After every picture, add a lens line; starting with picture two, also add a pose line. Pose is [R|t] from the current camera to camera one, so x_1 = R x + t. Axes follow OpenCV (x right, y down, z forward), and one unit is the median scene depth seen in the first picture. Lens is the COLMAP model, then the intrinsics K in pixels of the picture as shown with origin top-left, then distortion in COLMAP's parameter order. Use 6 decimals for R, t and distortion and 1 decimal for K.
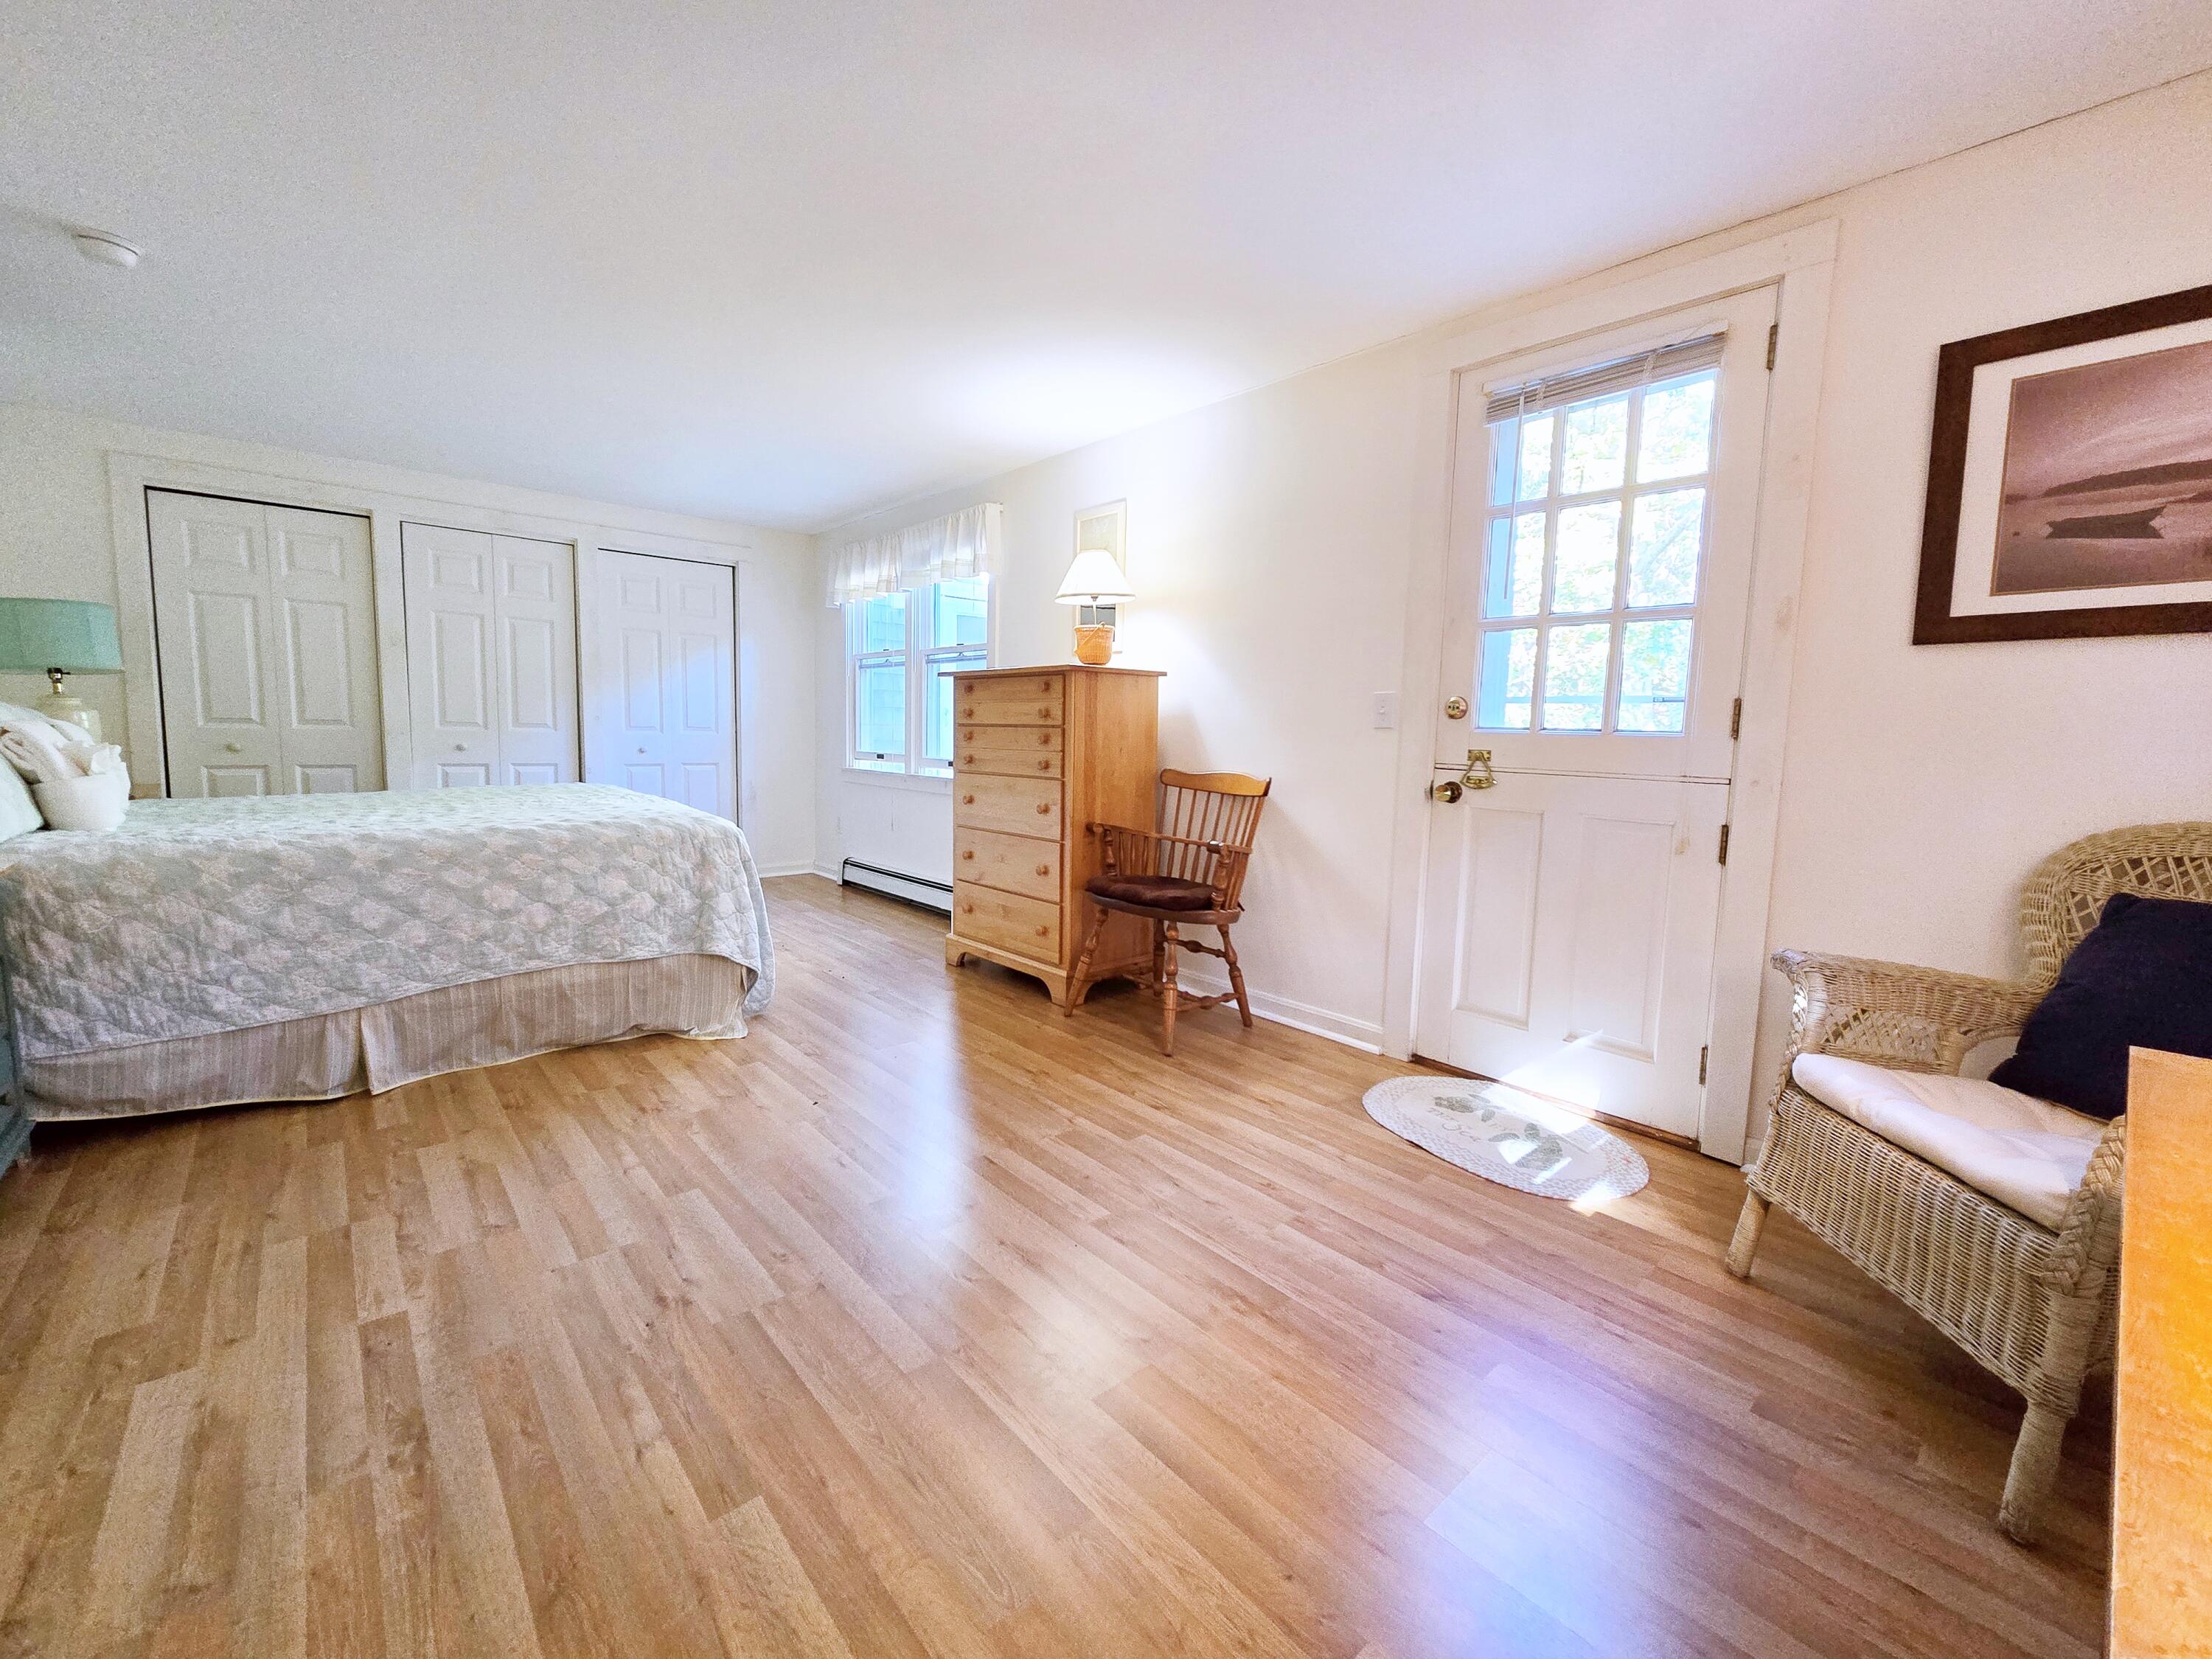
lens RADIAL K [[905.2, 0, 1109.0], [0, 905.2, 820.5], [0, 0, 1]] dist [-0.000192, 0.000435]
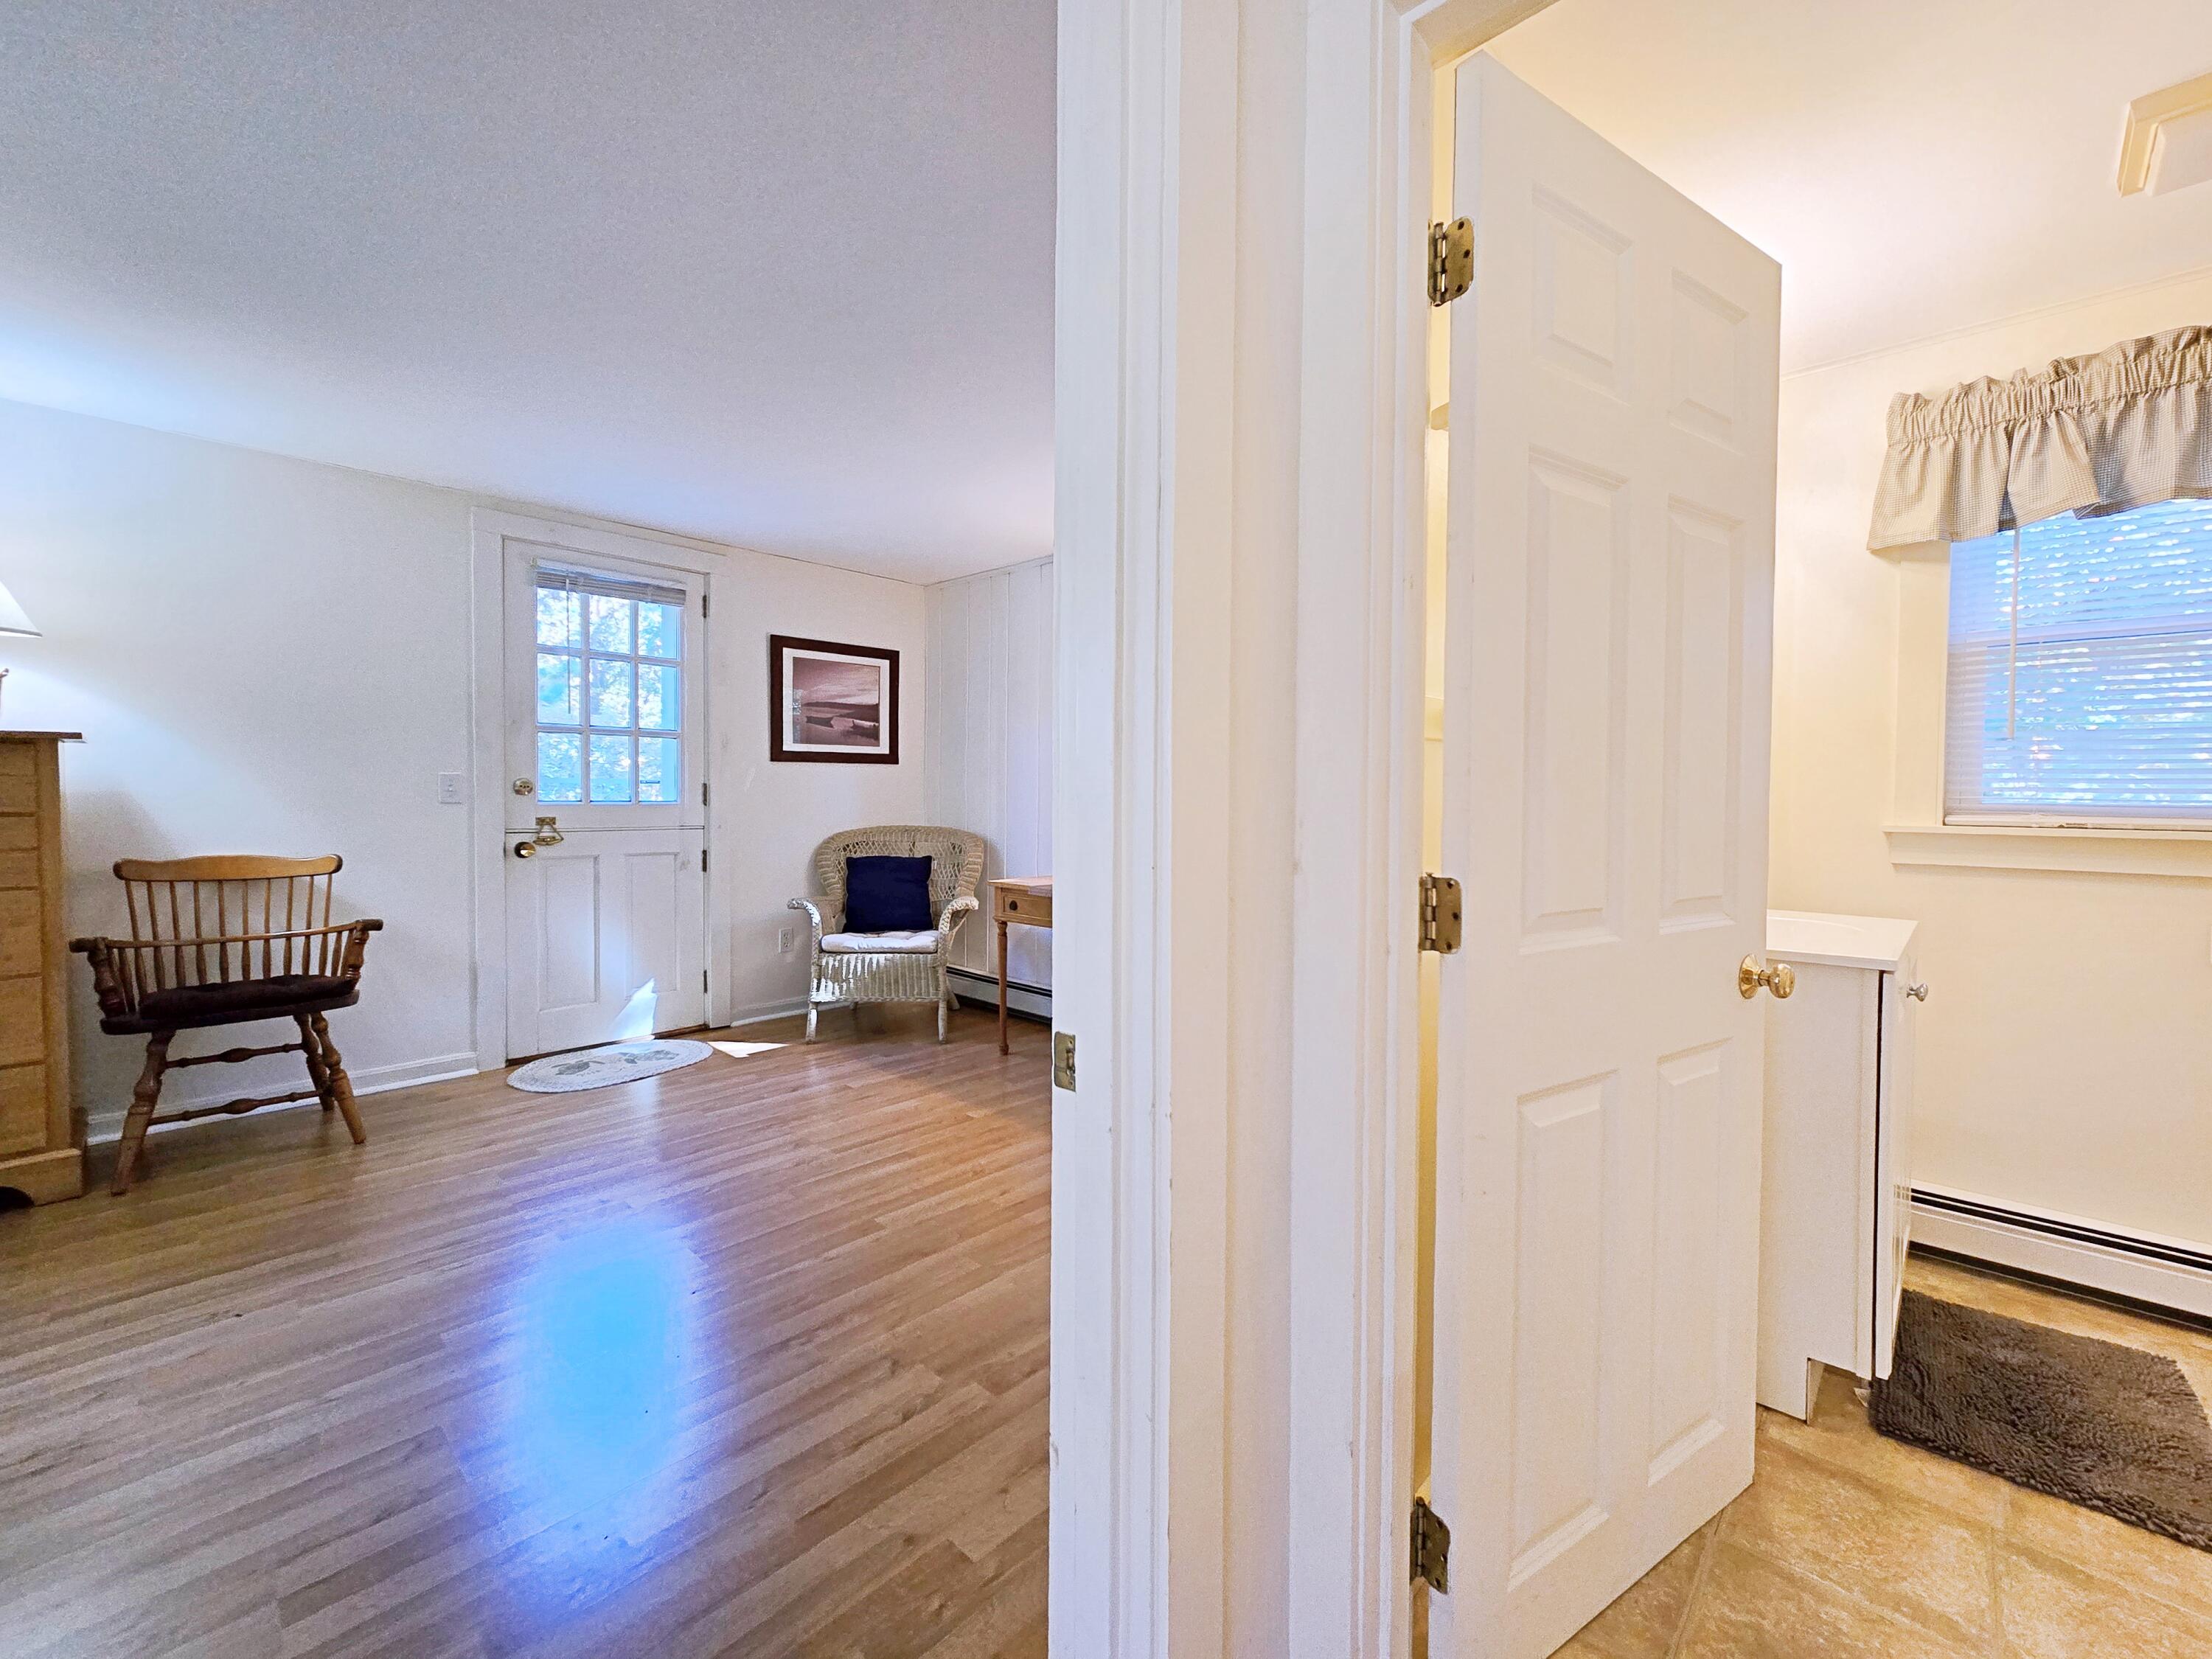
lens RADIAL K [[905.2, 0, 1114.6], [0, 905.2, 813.6], [0, 0, 1]] dist [-0.000192, 0.000435]
pose [[-0.089964, -0.052566, 0.994557, -1.194386], [0.087477, 0.994330, 0.060467, -0.103671], [-0.992096, 0.092441, -0.084856, 0.289206]]
